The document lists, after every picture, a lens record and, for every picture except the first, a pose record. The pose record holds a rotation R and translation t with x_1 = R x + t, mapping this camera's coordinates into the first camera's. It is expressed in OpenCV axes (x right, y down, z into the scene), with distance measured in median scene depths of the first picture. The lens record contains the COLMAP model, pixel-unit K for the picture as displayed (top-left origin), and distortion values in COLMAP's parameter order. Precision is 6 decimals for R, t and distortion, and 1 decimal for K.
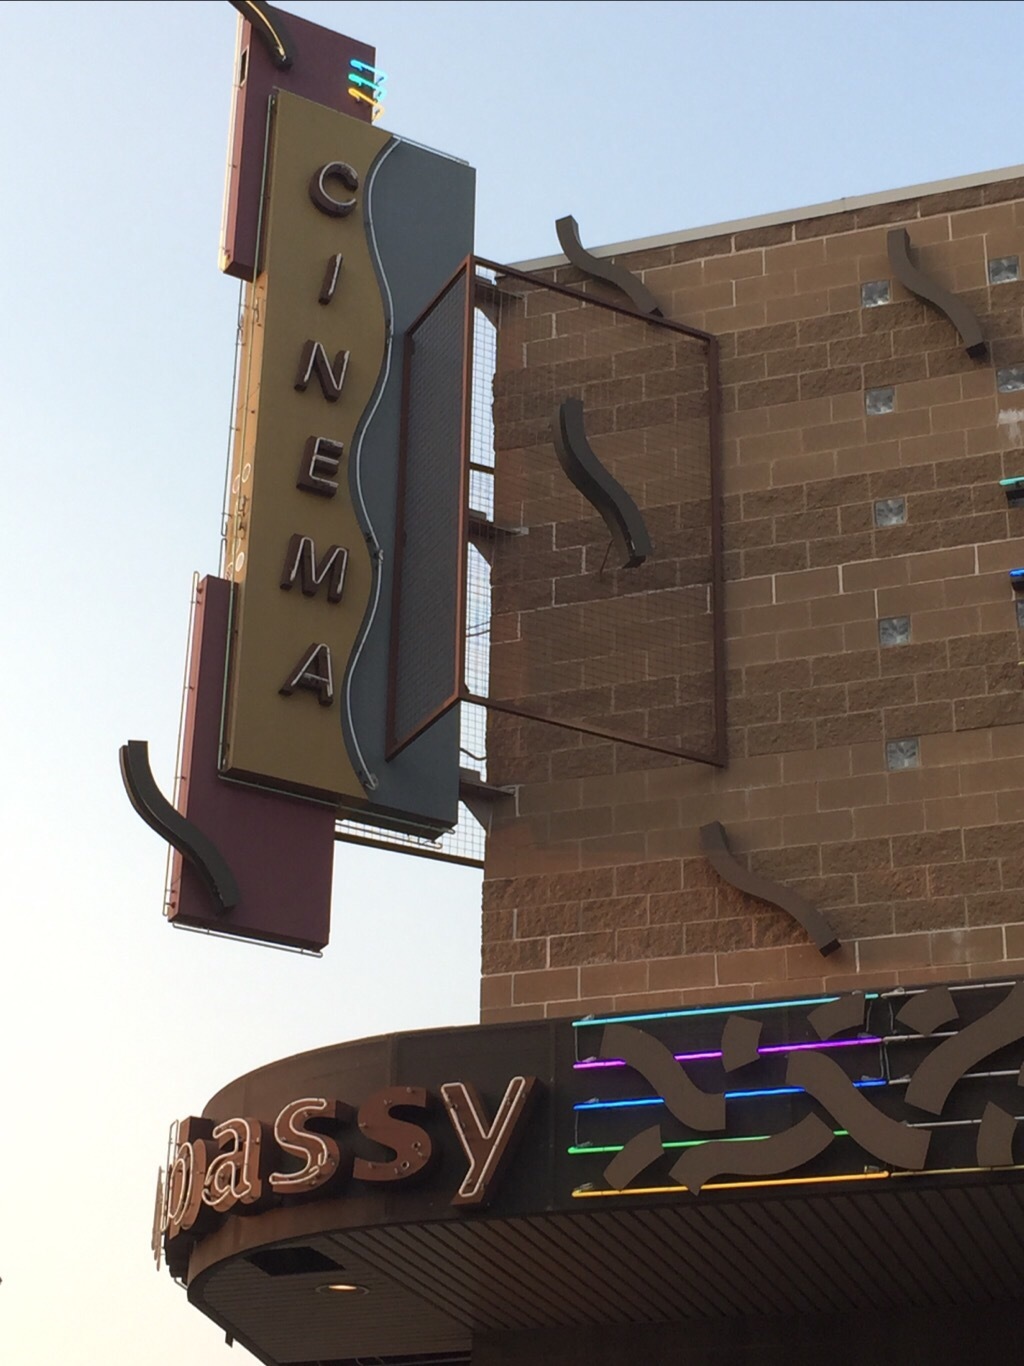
lens RADIAL K [[2516.7, 0, 512.0], [0, 2516.7, 683.0], [0, 0, 1]] dist [0.039615, 0.089553]
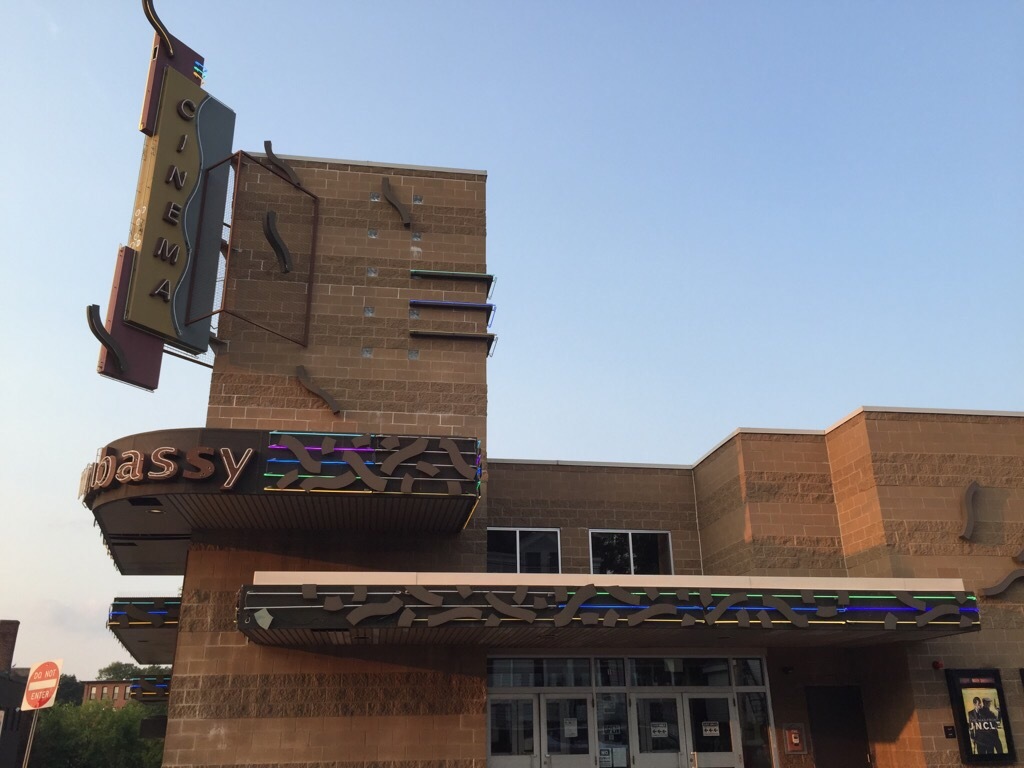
lens RADIAL K [[877.1, 0, 512.0], [0, 877.1, 384.0], [0, 0, 1]] dist [0.092591, -0.129356]
pose [[0.890600, 0.138377, 0.433224, -0.143205], [-0.178201, 0.982593, 0.052484, -0.021288], [-0.418420, -0.123943, 0.899757, -0.040655]]
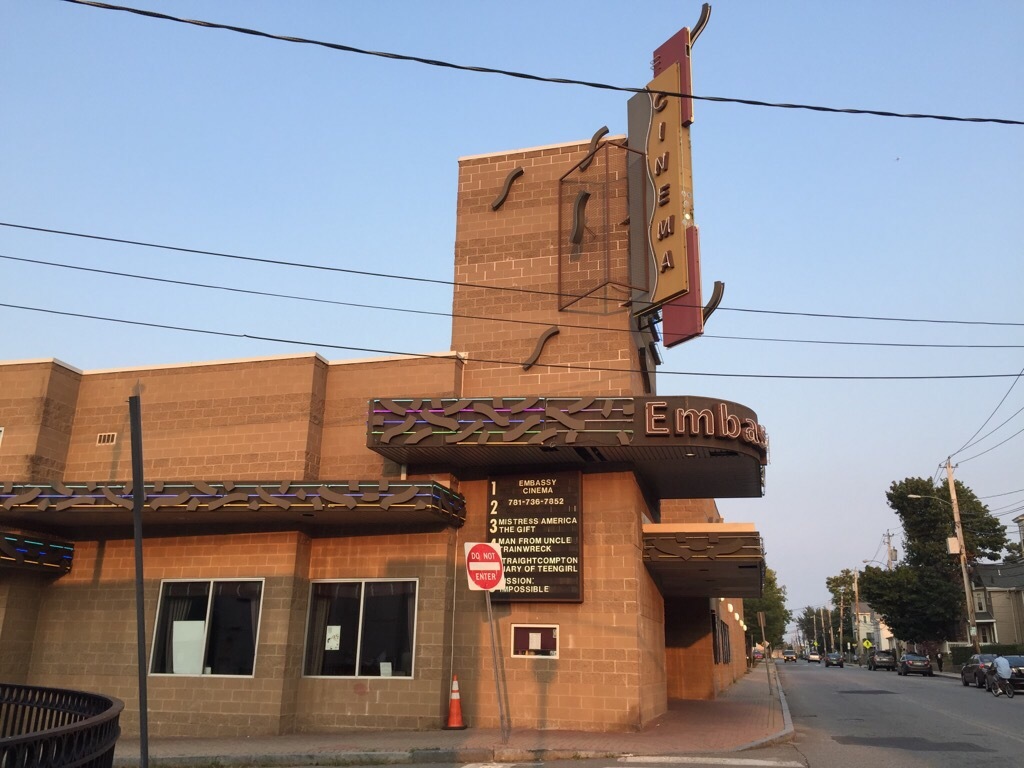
lens RADIAL K [[869.1, 0, 512.0], [0, 869.1, 384.0], [0, 0, 1]] dist [0.058092, -0.045572]
pose [[-0.049656, 0.280698, 0.958511, -1.106174], [-0.467151, 0.841720, -0.270697, 0.529985], [-0.882782, -0.461210, 0.089332, 1.011195]]
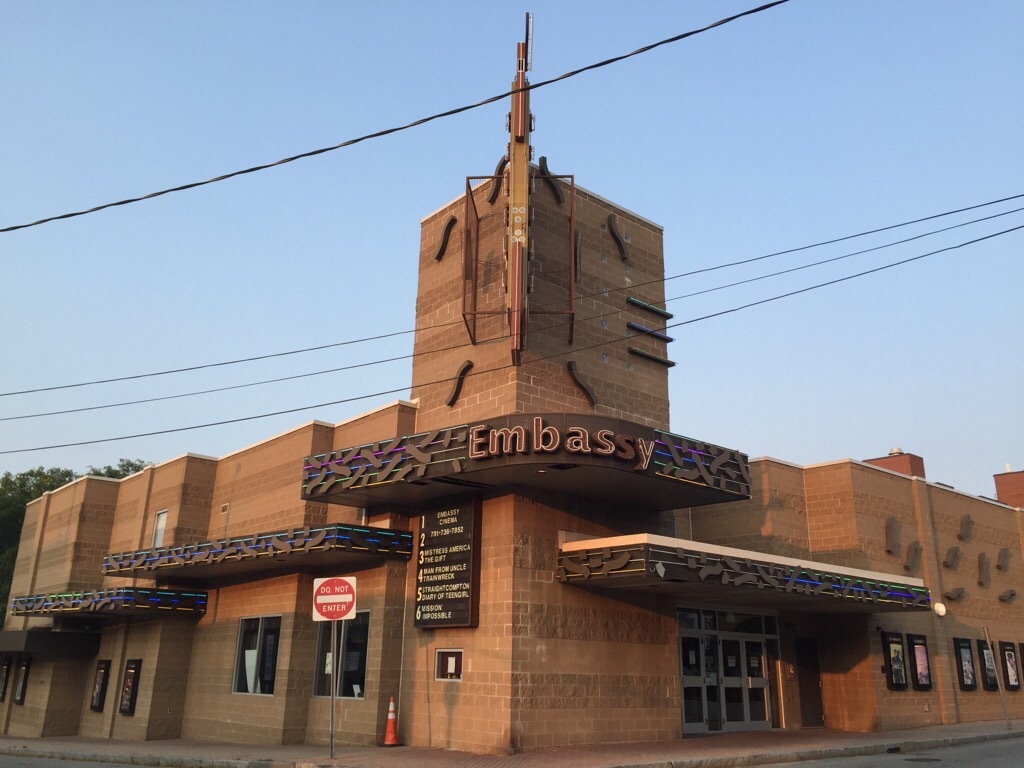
lens RADIAL K [[877.1, 0, 512.0], [0, 877.1, 384.0], [0, 0, 1]] dist [0.092591, -0.129356]
pose [[0.516696, 0.256196, 0.816939, -0.975707], [-0.394697, 0.918015, -0.038257, 0.166566], [-0.759763, -0.302676, 0.575454, 0.319127]]
